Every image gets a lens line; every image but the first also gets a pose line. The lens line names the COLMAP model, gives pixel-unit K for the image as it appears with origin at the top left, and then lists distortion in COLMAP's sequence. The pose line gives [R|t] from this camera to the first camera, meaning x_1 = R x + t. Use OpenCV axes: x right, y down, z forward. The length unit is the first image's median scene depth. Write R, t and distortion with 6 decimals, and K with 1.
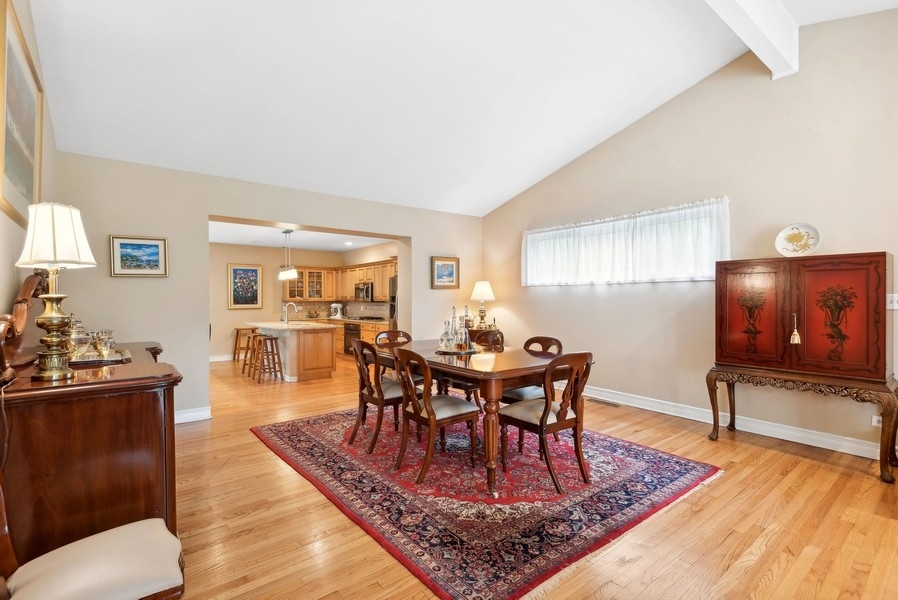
lens RADIAL K [[416.5, 0, 448.1], [0, 416.5, 300.4], [0, 0, 1]] dist [0.018376, -0.012625]
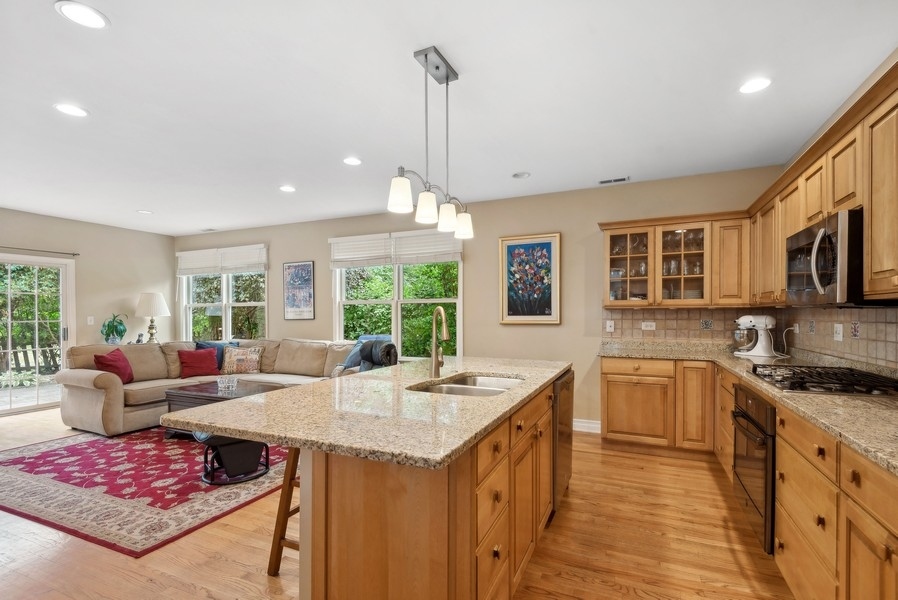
lens RADIAL K [[416.5, 0, 455.2], [0, 416.5, 313.7], [0, 0, 1]] dist [0.018376, -0.012625]
pose [[0.465342, -0.000122, -0.885131, -0.146394], [-0.001010, 0.999999, -0.000669, 0.012613], [0.885130, 0.001205, 0.465341, 1.143008]]
